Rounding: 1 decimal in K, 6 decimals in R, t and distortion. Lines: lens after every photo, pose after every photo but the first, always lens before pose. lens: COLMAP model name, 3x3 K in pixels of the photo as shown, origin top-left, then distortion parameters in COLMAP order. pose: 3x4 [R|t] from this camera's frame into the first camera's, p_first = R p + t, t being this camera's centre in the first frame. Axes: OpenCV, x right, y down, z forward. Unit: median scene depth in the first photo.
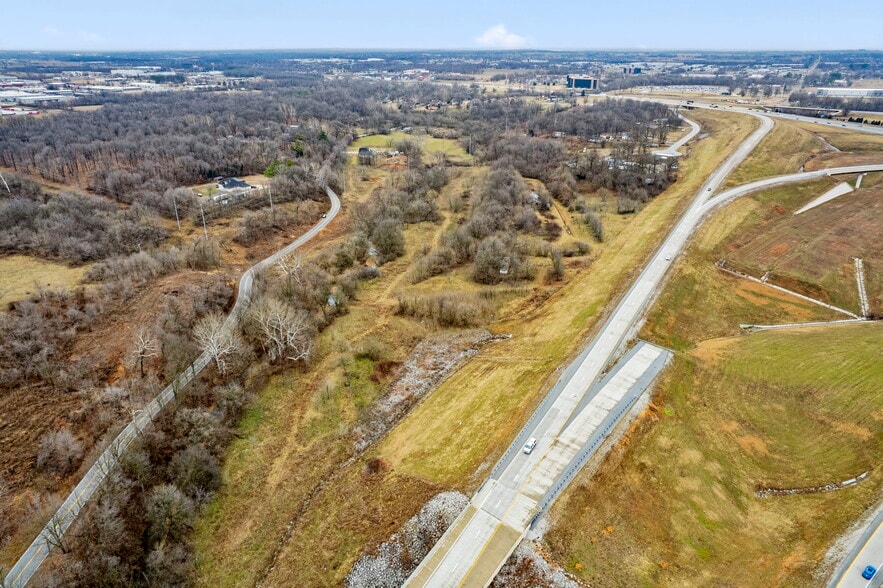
lens RADIAL K [[567.7, 0, 441.5], [0, 567.7, 294.0], [0, 0, 1]] dist [-0.076079, 0.070265]
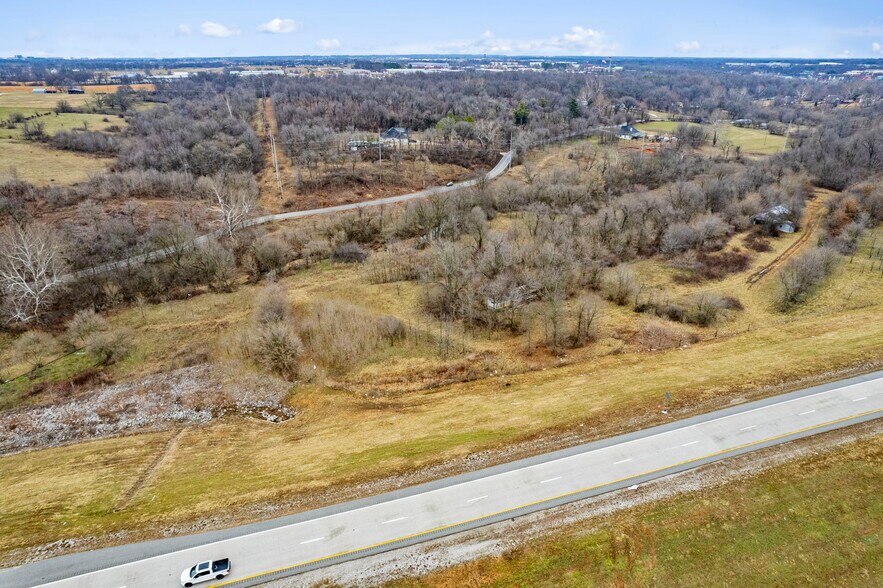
lens RADIAL K [[567.7, 0, 441.5], [0, 567.7, 294.0], [0, 0, 1]] dist [-0.076079, 0.070265]
pose [[0.750273, 0.263103, -0.606520, 0.462076], [-0.272534, 0.958911, 0.078838, -0.092645], [0.602341, 0.106148, 0.791150, 0.705509]]
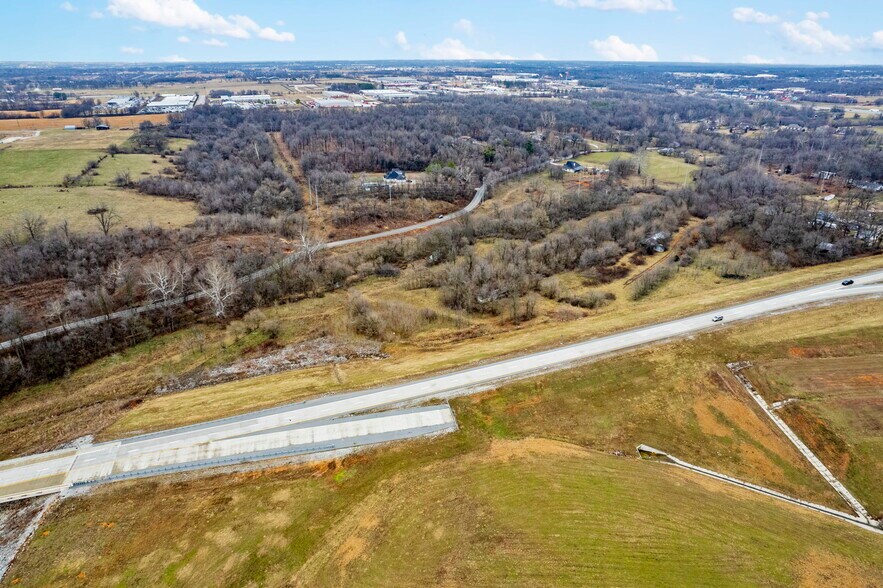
lens RADIAL K [[567.7, 0, 441.5], [0, 567.7, 294.0], [0, 0, 1]] dist [-0.076079, 0.070265]
pose [[0.789912, 0.242602, -0.563191, 0.696656], [-0.253041, 0.965530, 0.061008, -0.108640], [0.558578, 0.094319, 0.824072, 0.264481]]
